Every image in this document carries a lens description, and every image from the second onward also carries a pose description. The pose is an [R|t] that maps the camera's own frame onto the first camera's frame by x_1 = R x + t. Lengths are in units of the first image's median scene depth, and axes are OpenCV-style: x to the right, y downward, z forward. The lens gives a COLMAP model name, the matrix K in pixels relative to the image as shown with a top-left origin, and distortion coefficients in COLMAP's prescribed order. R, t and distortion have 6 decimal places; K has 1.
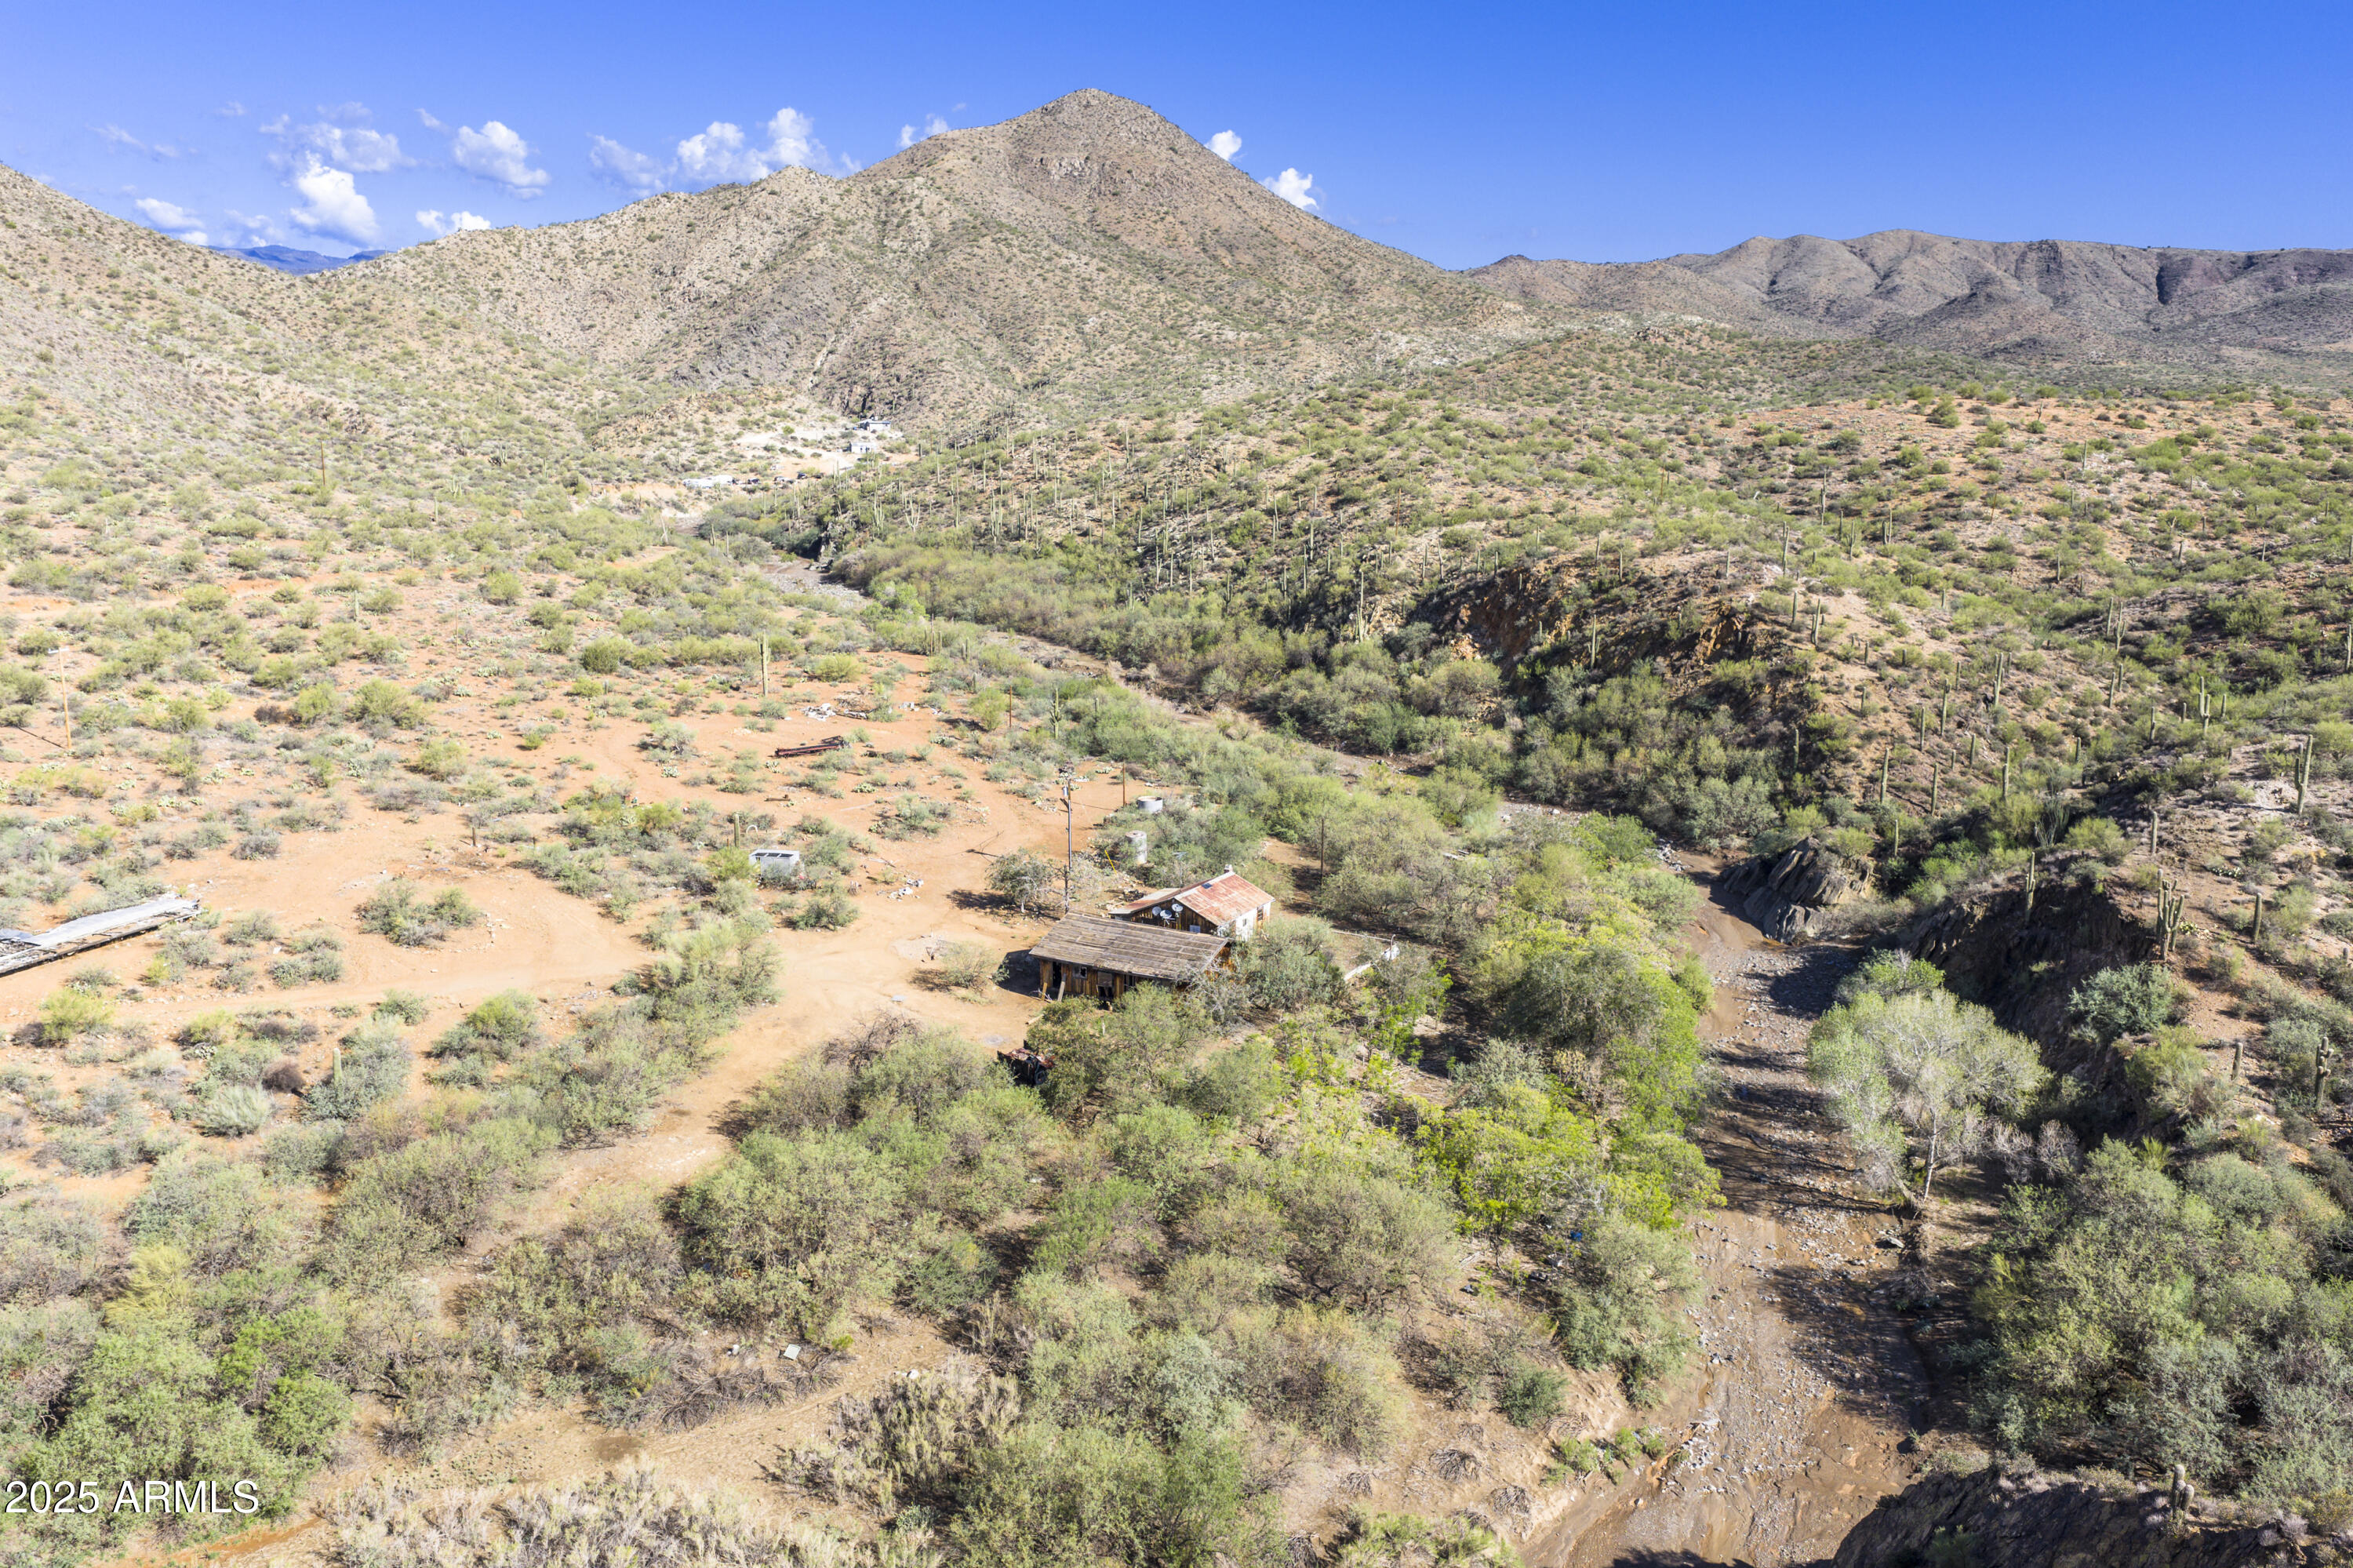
lens RADIAL K [[1943.9, 0, 1180.5], [0, 1943.9, 776.6], [0, 0, 1]] dist [0.027493, -0.055850]
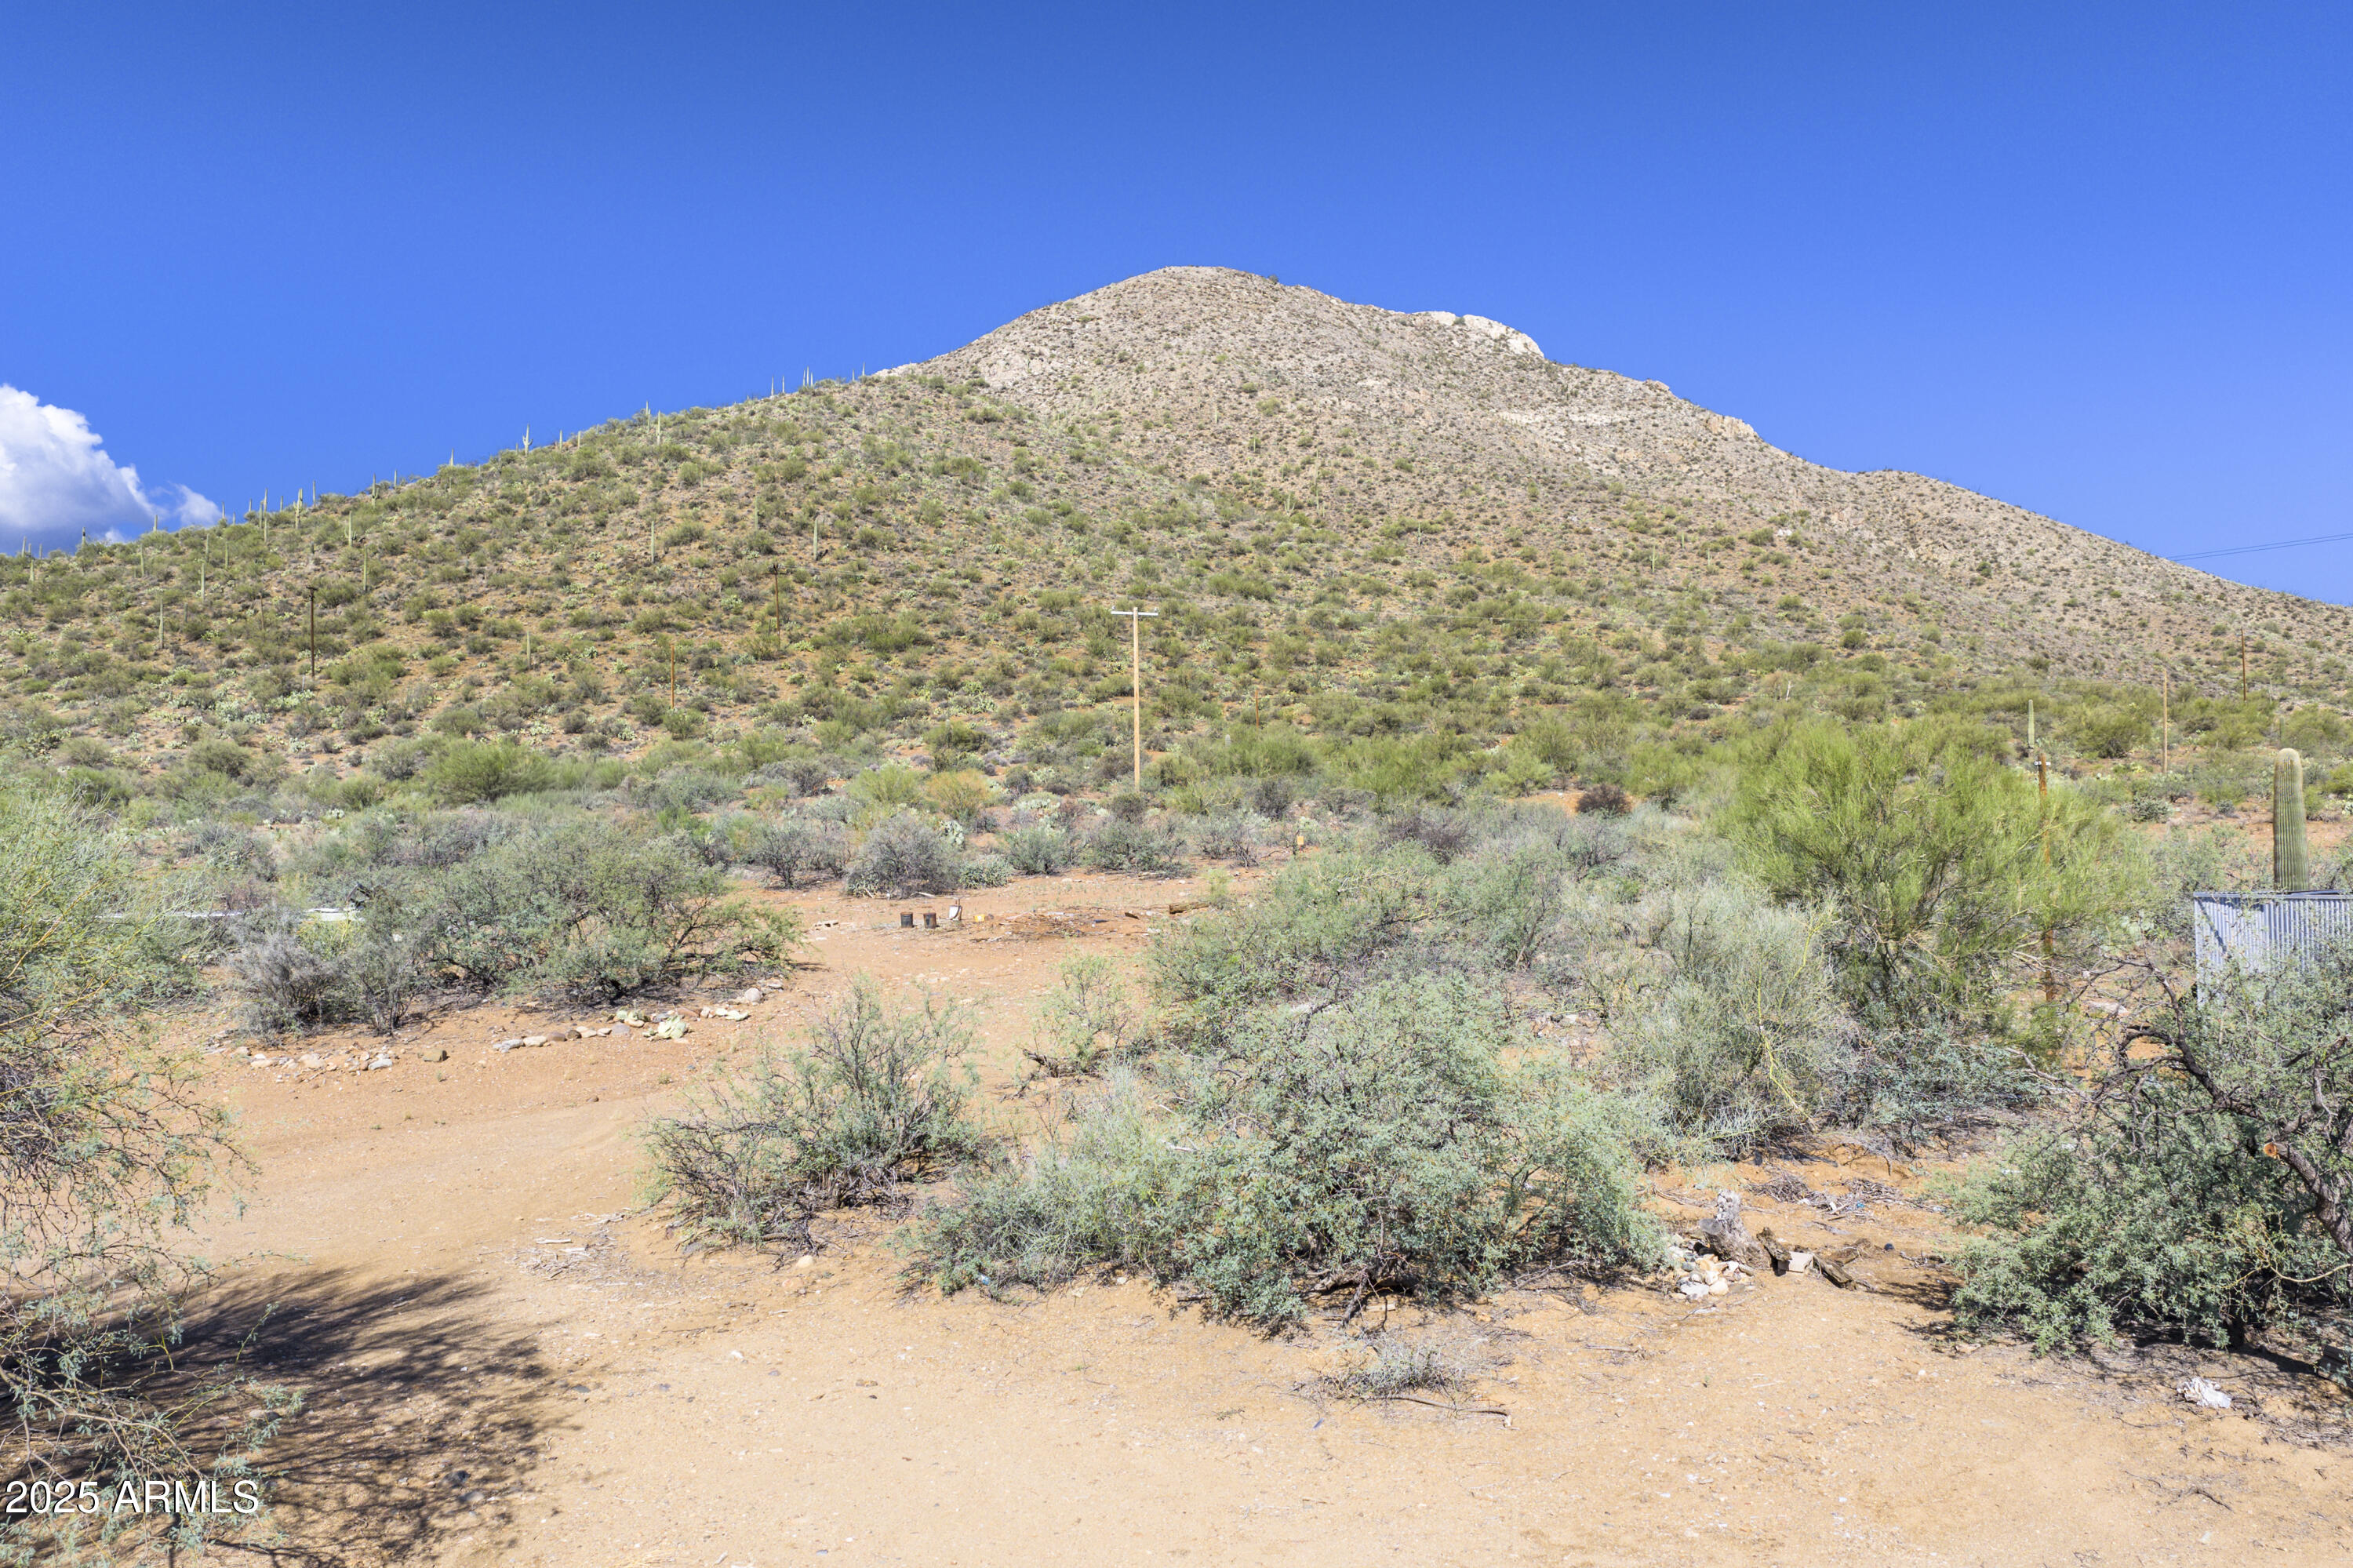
lens RADIAL K [[1943.9, 0, 1180.5], [0, 1943.9, 776.6], [0, 0, 1]] dist [0.027493, -0.055850]
pose [[0.498738, -0.062971, -0.864462, -0.044010], [-0.154747, 0.974864, -0.160292, 0.023149], [0.852827, 0.213717, 0.476457, 0.289840]]
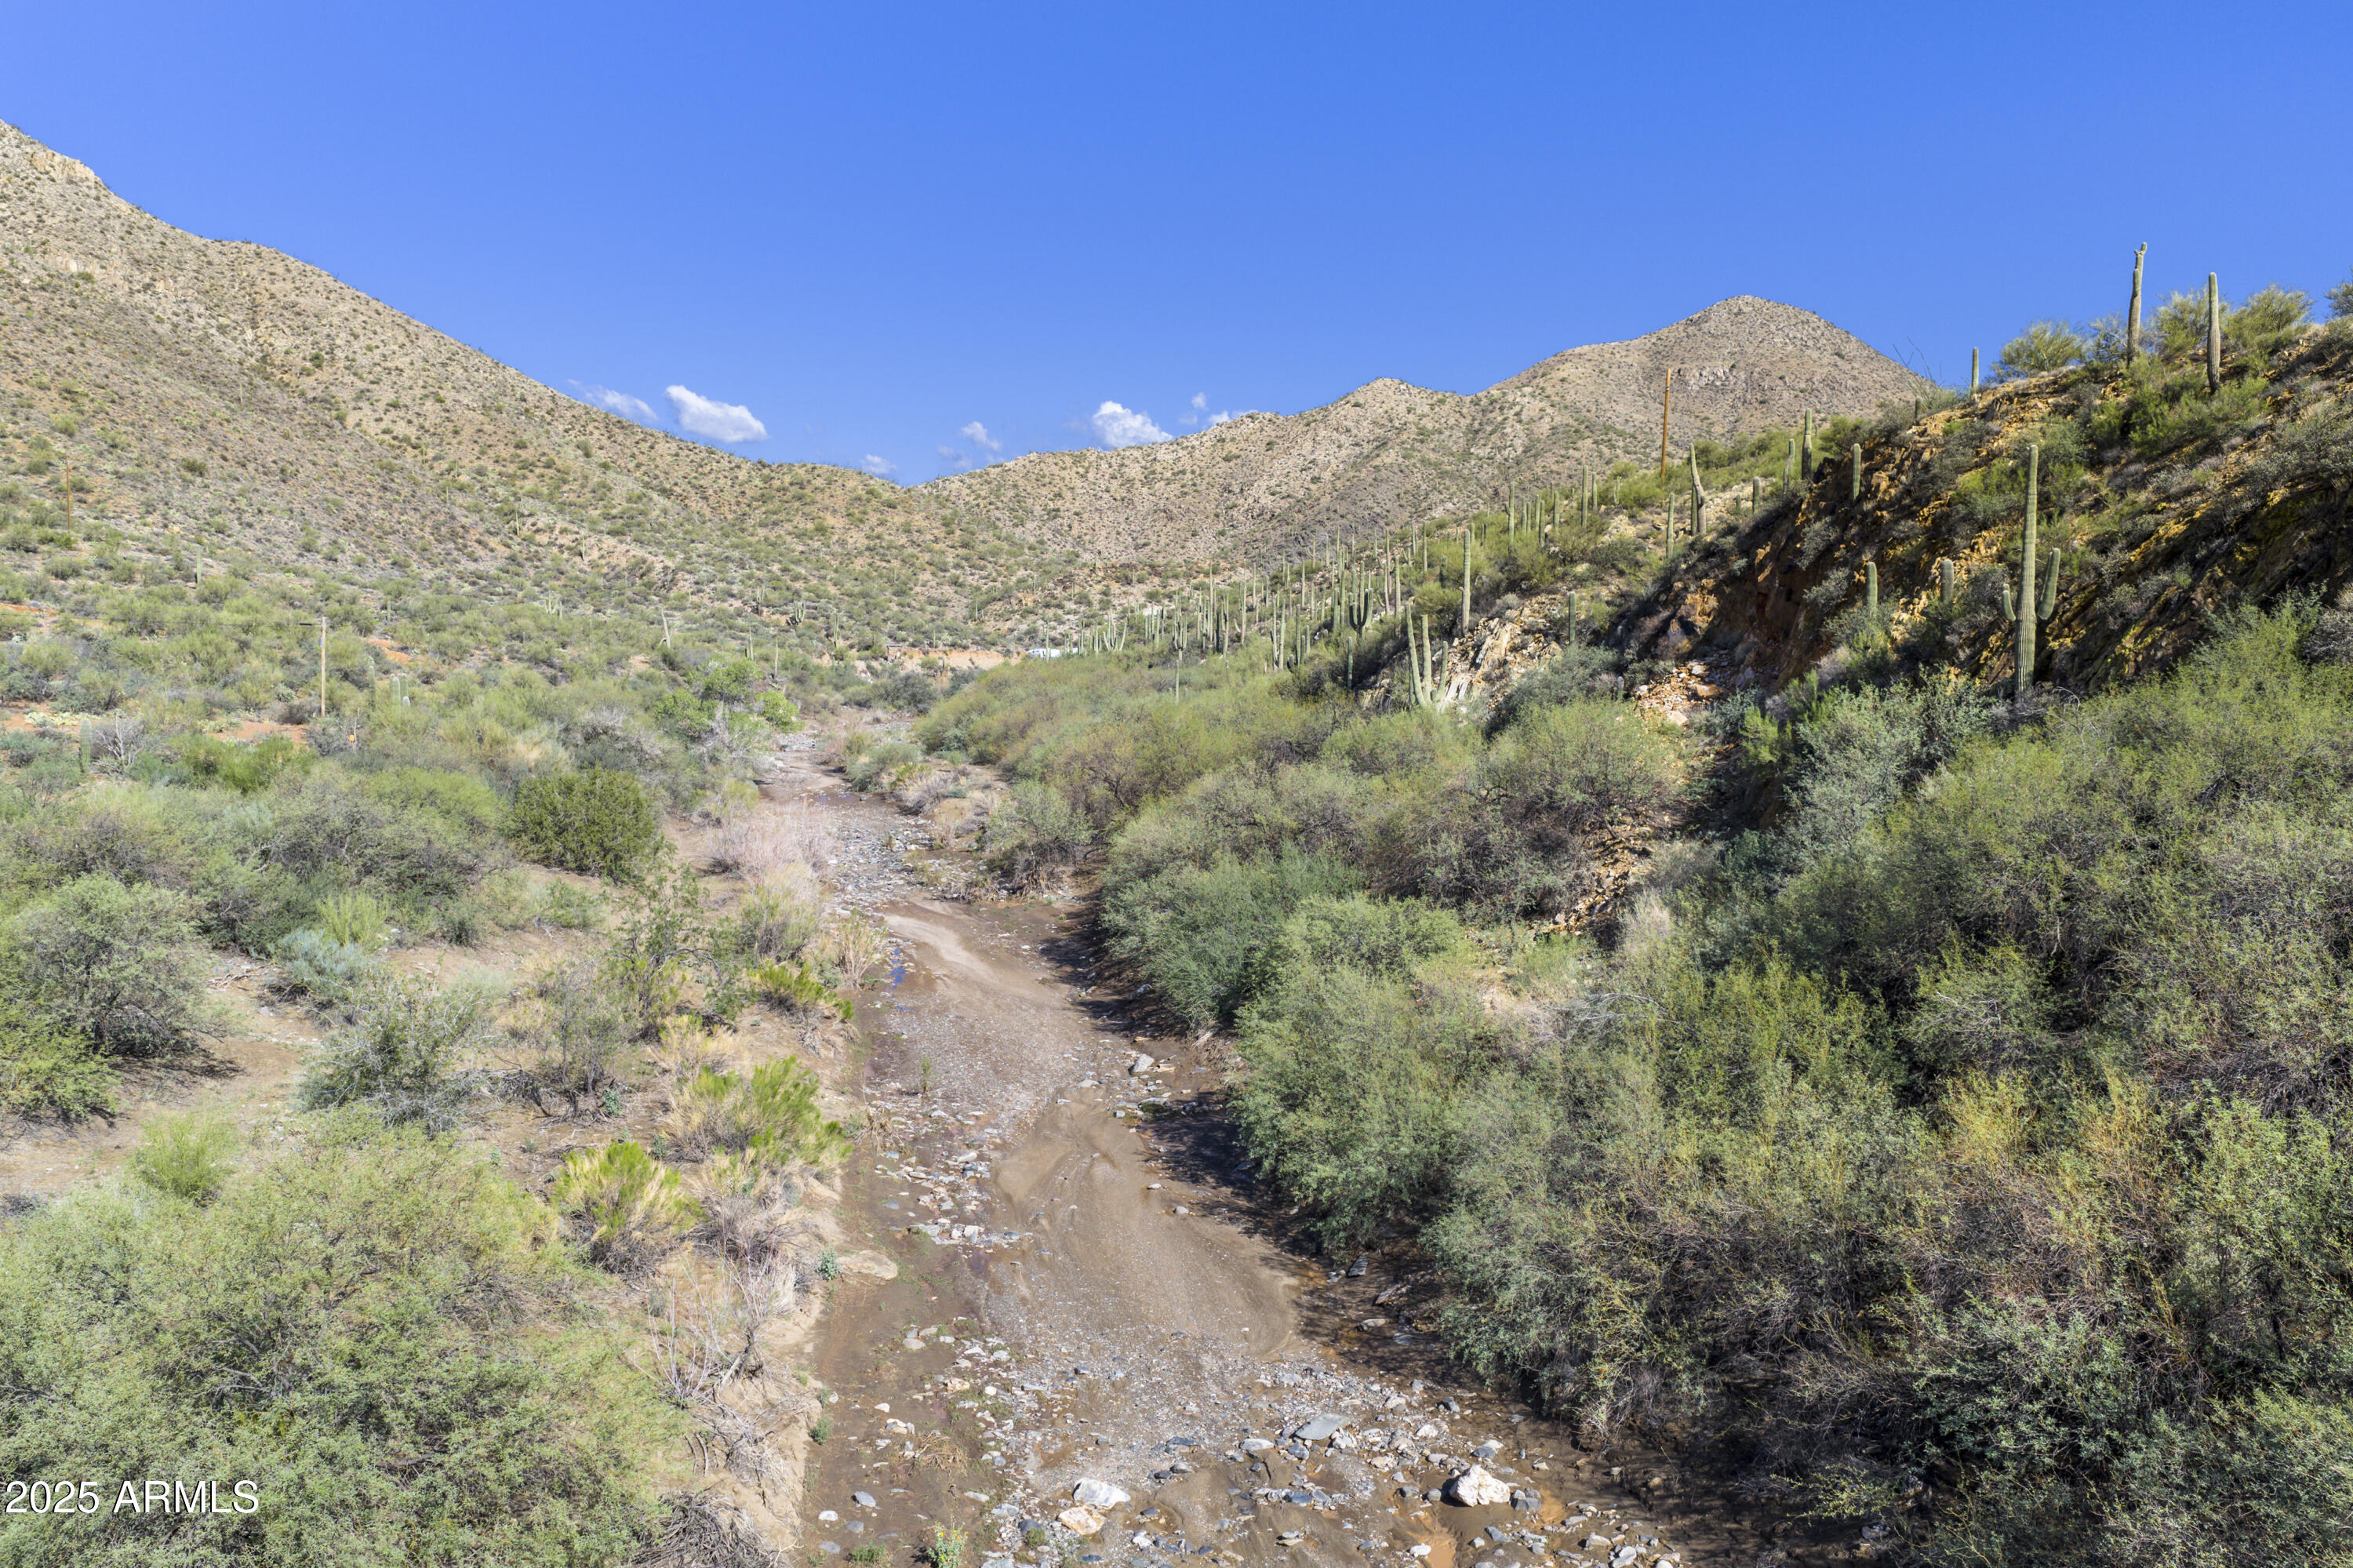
lens RADIAL K [[1943.9, 0, 1180.5], [0, 1943.9, 776.6], [0, 0, 1]] dist [0.027493, -0.055850]
pose [[0.936403, 0.017916, -0.350469, 0.100653], [-0.067148, 0.989390, -0.128833, -0.006247], [0.344443, 0.144173, 0.927671, 0.387382]]
